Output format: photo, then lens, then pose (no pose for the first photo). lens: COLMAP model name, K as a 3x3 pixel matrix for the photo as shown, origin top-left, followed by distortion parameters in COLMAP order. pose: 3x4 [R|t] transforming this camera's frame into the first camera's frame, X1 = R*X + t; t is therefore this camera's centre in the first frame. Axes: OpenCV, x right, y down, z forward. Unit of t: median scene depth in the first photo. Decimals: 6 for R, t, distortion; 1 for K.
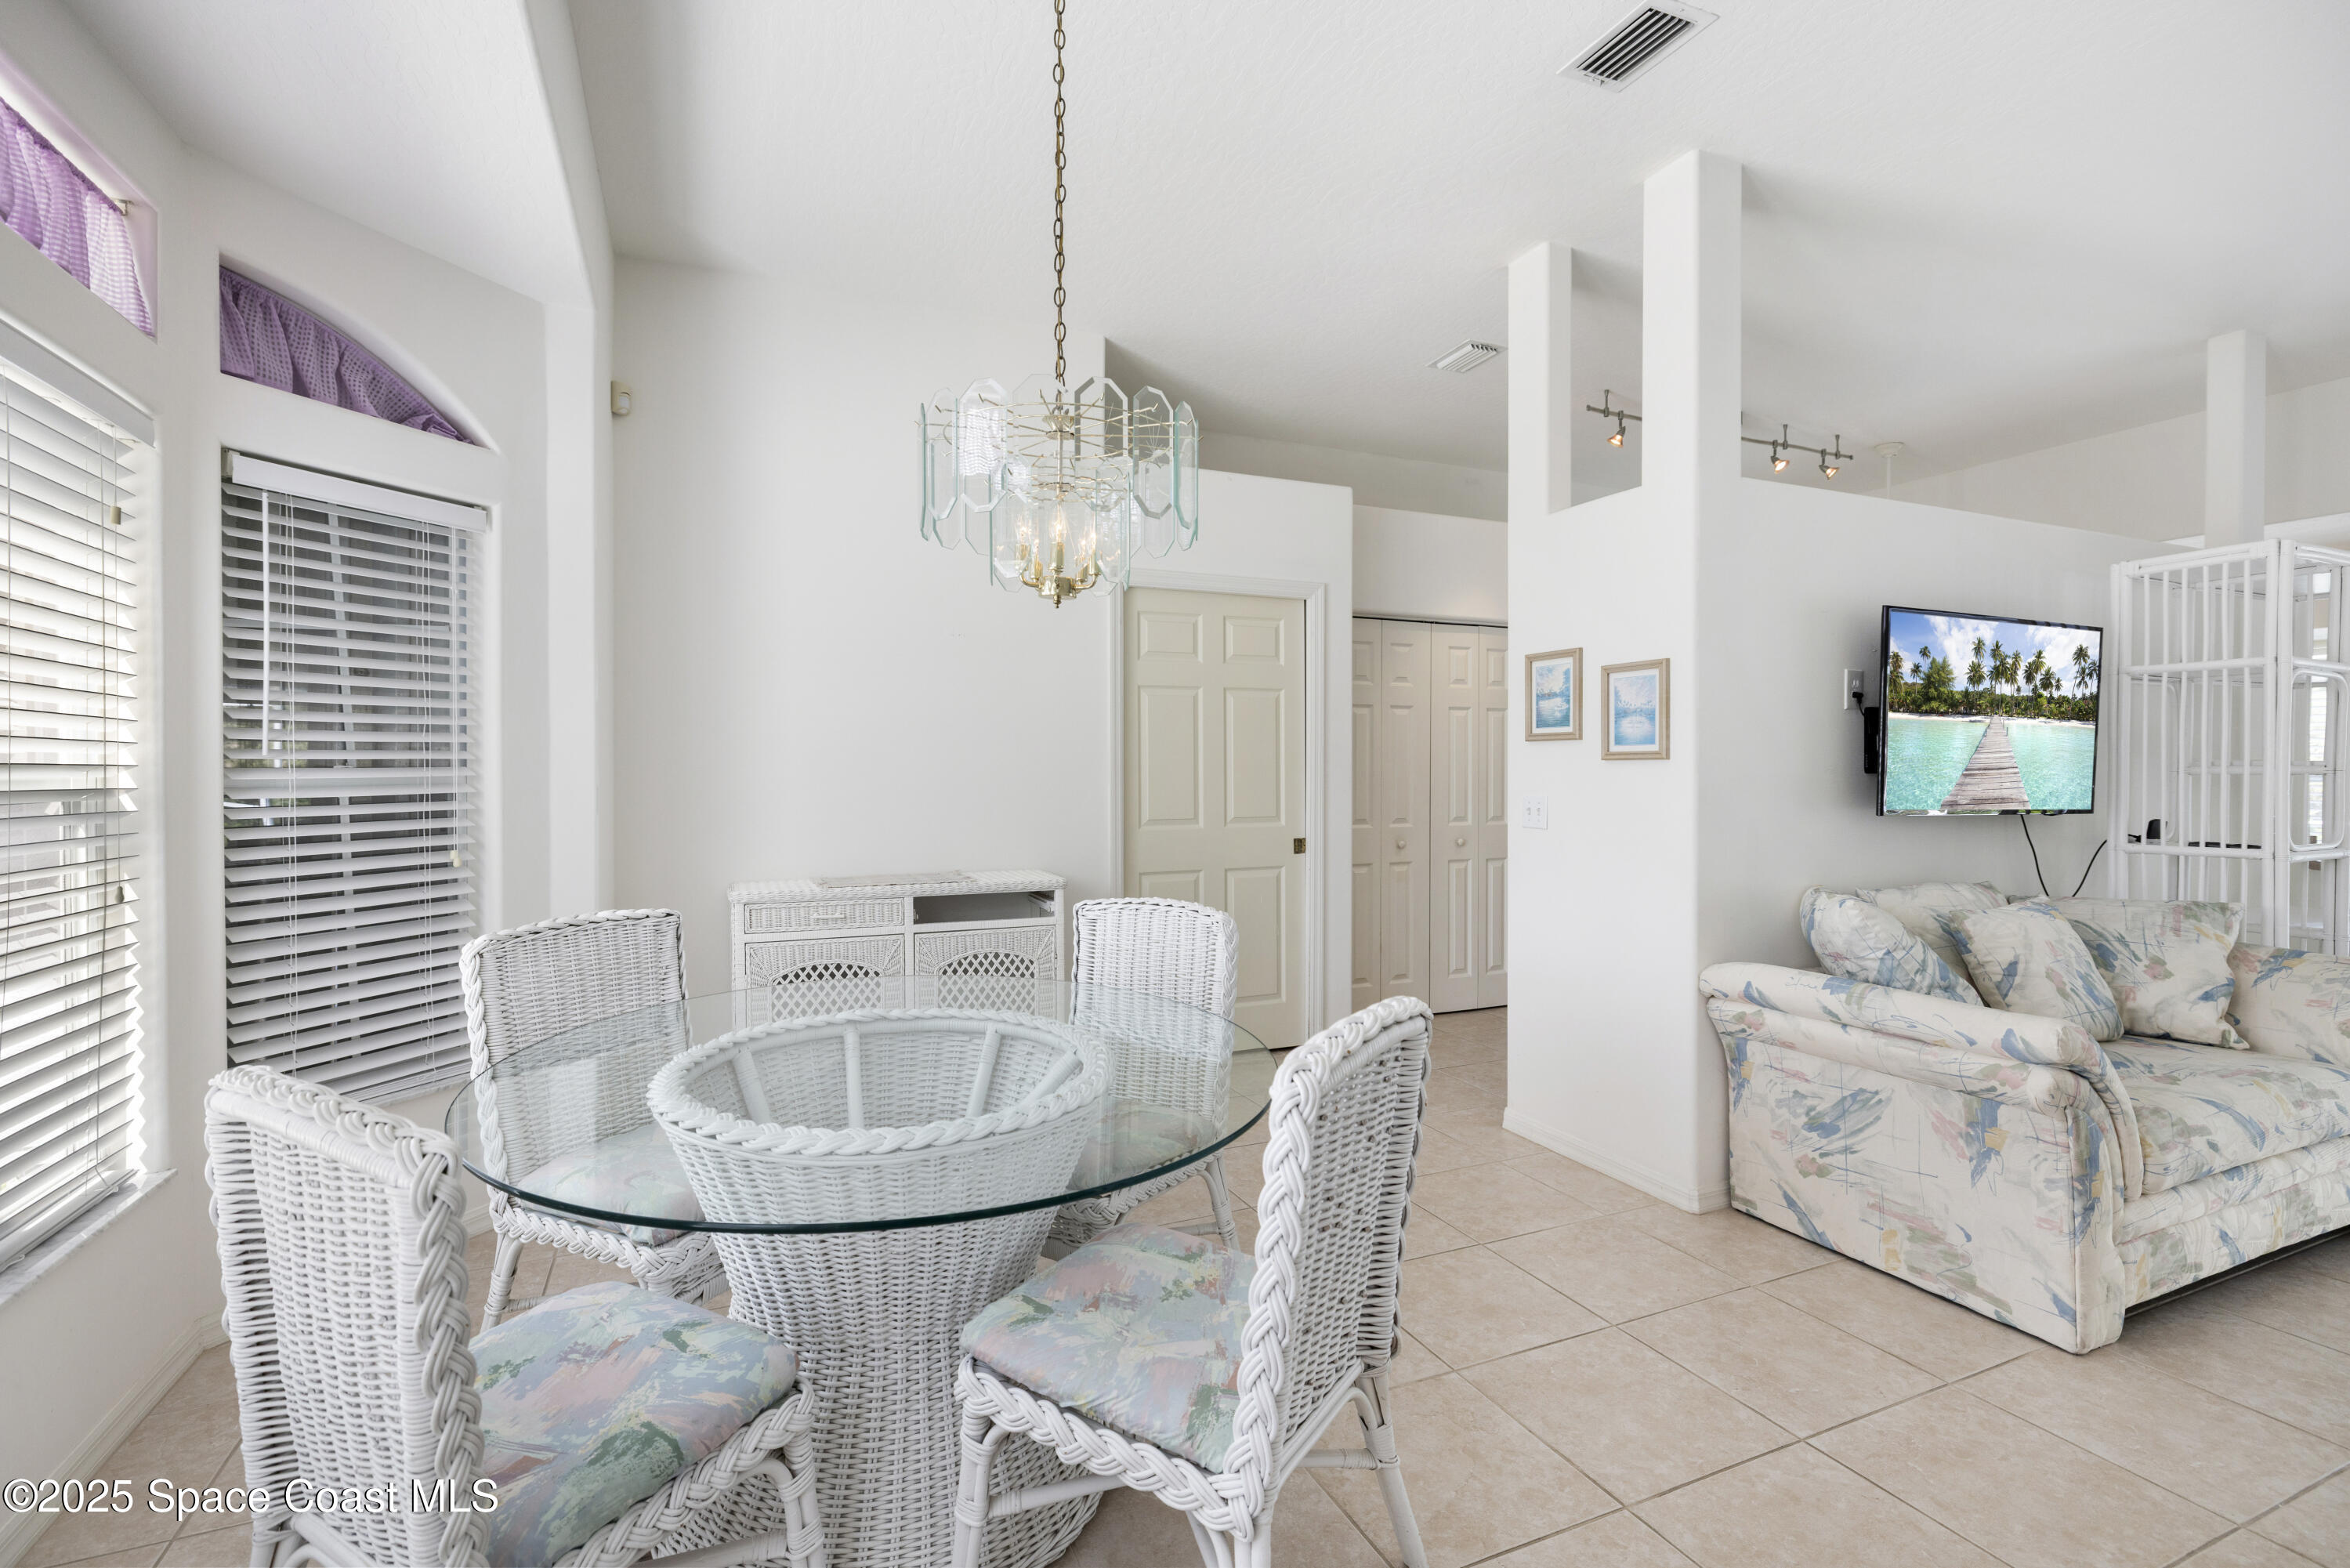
lens RADIAL K [[1057.9, 0, 1165.6], [0, 1057.9, 775.7], [0, 0, 1]] dist [-0.001696, 0.000825]
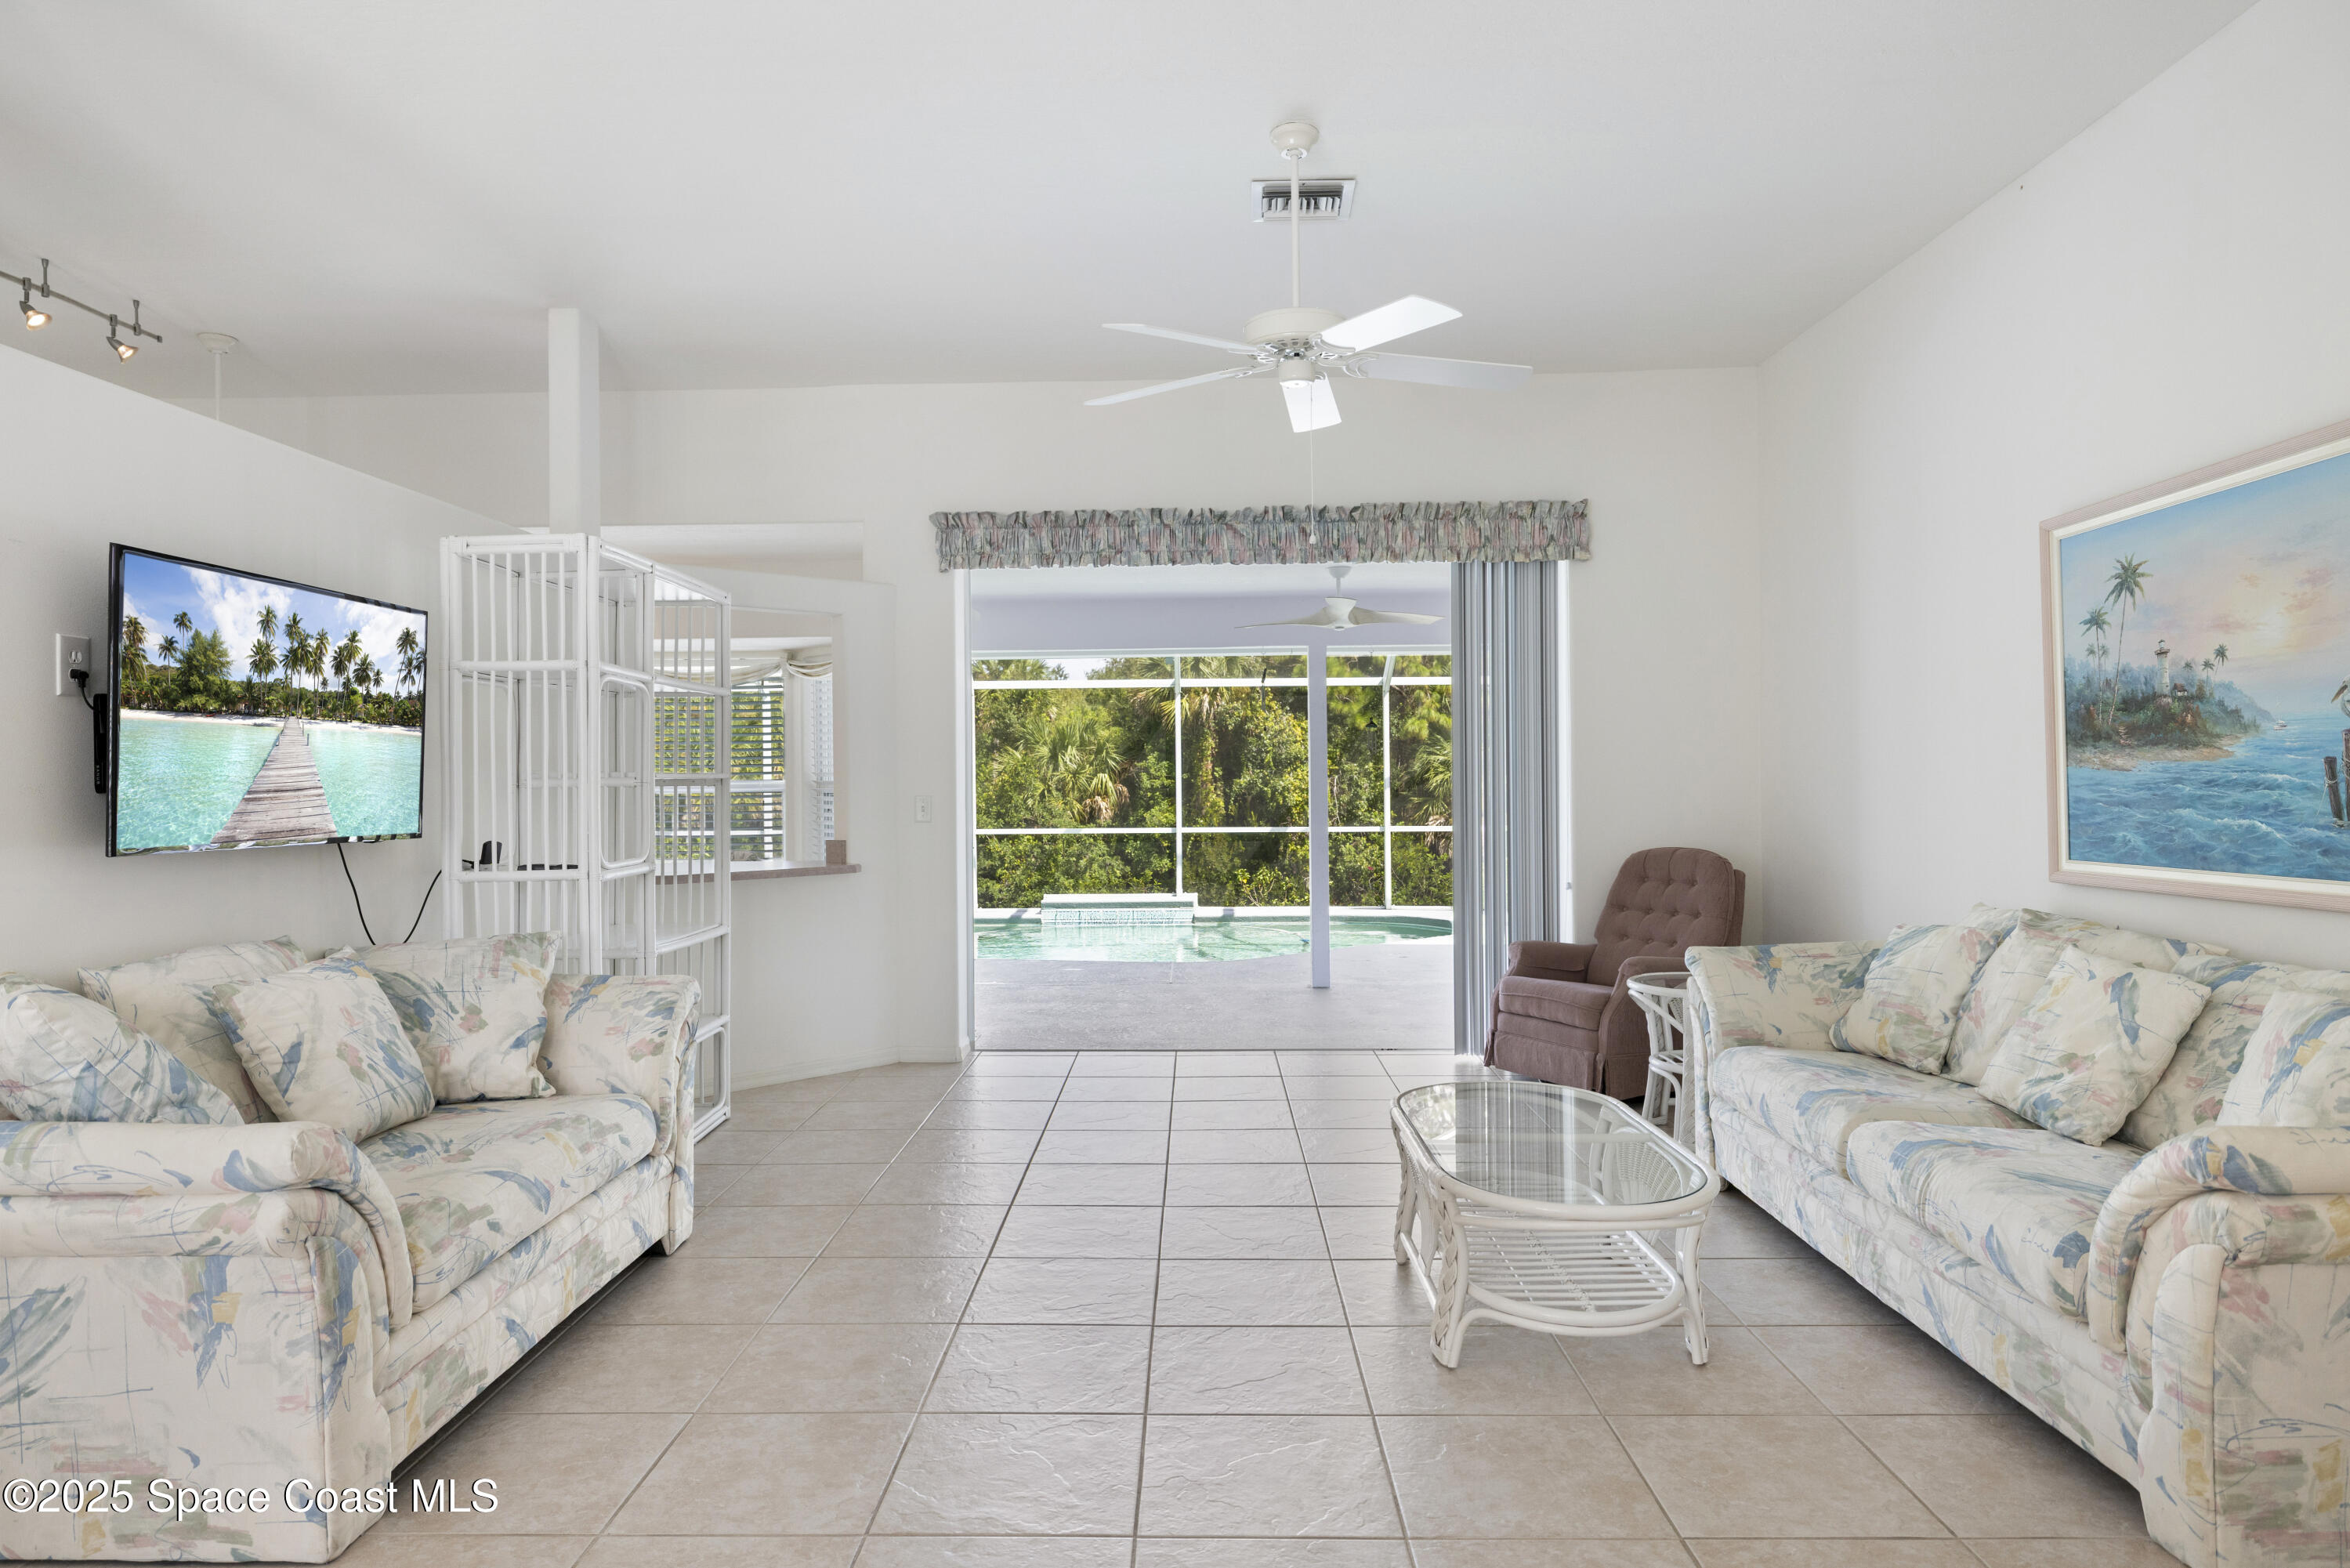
lens RADIAL K [[1410.5, 0, 1164.4], [0, 1410.5, 781.3], [0, 0, 1]] dist [0.002421, 0.000390]
pose [[0.425348, -0.007576, 0.904998, 0.145594], [0.015941, 0.999873, 0.000879, -0.000549], [-0.904889, 0.014053, 0.425415, 0.016003]]
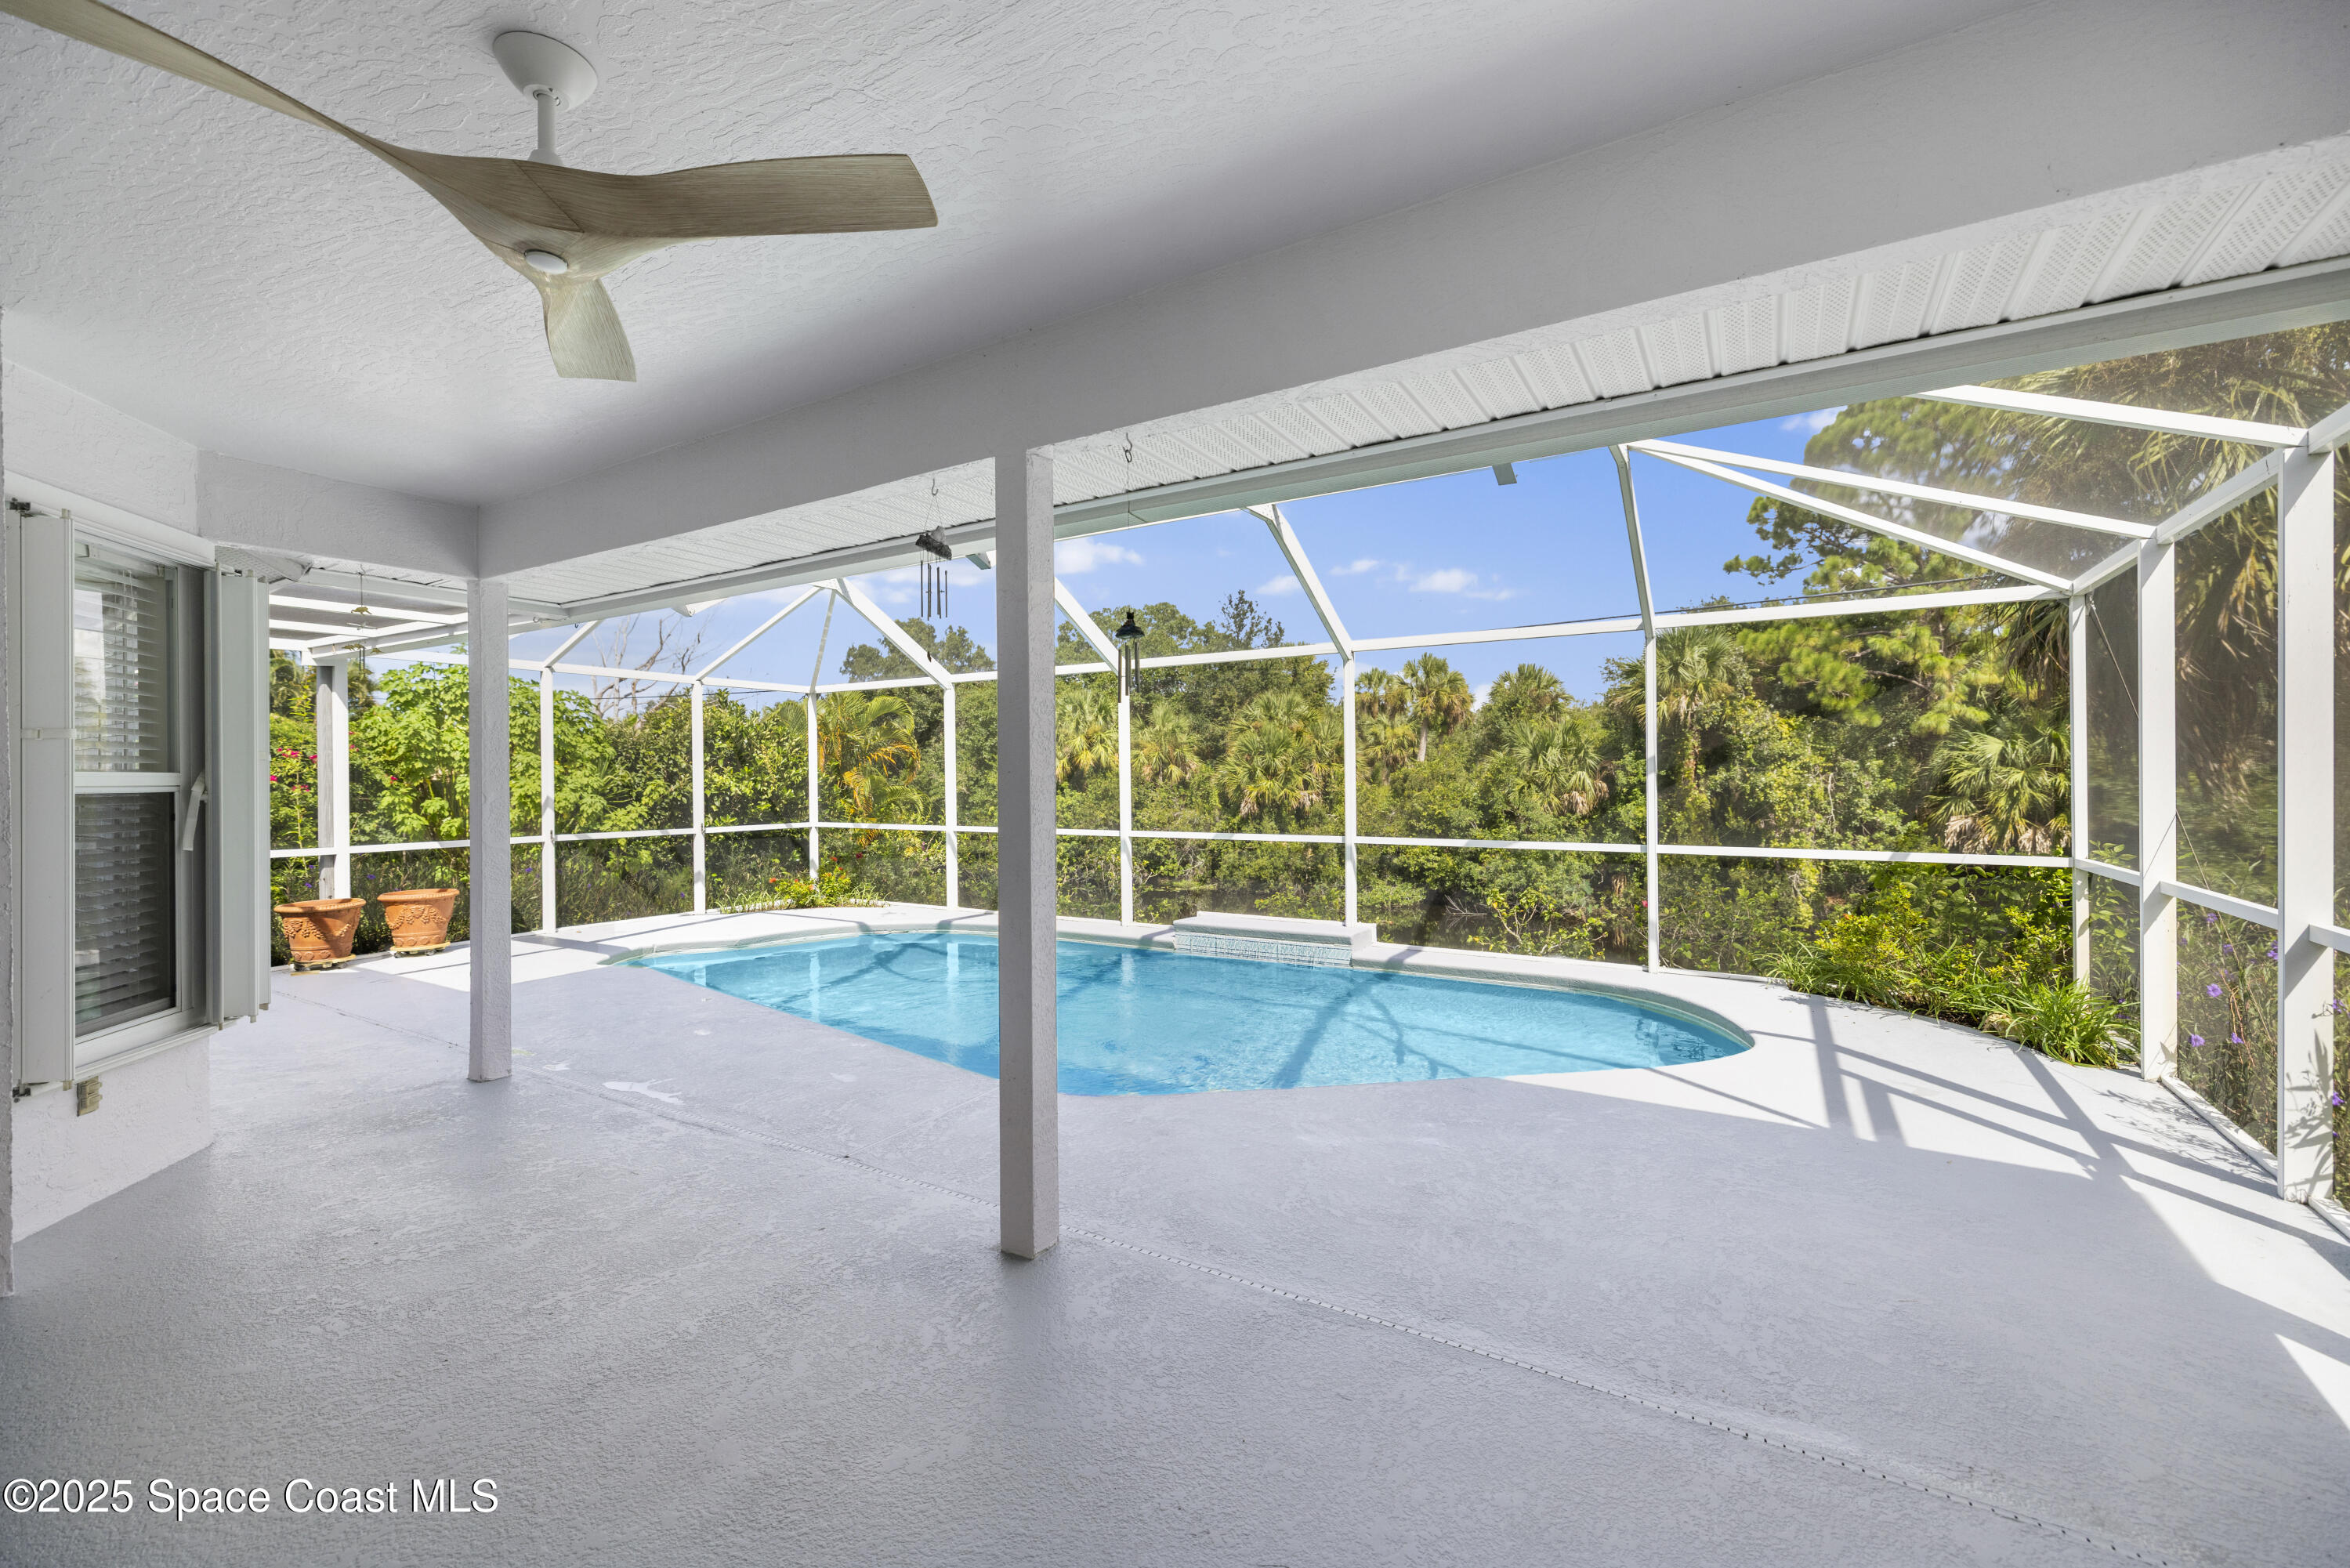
lens RADIAL K [[1008.9, 0, 1177.2], [0, 1008.9, 778.3], [0, 0, 1]] dist [0.004469, 0.000958]
pose [[0.813195, -0.005803, 0.581962, 2.377344], [0.012049, 0.999904, -0.006867, 0.021712], [-0.581867, 0.012596, 0.813187, 0.133521]]
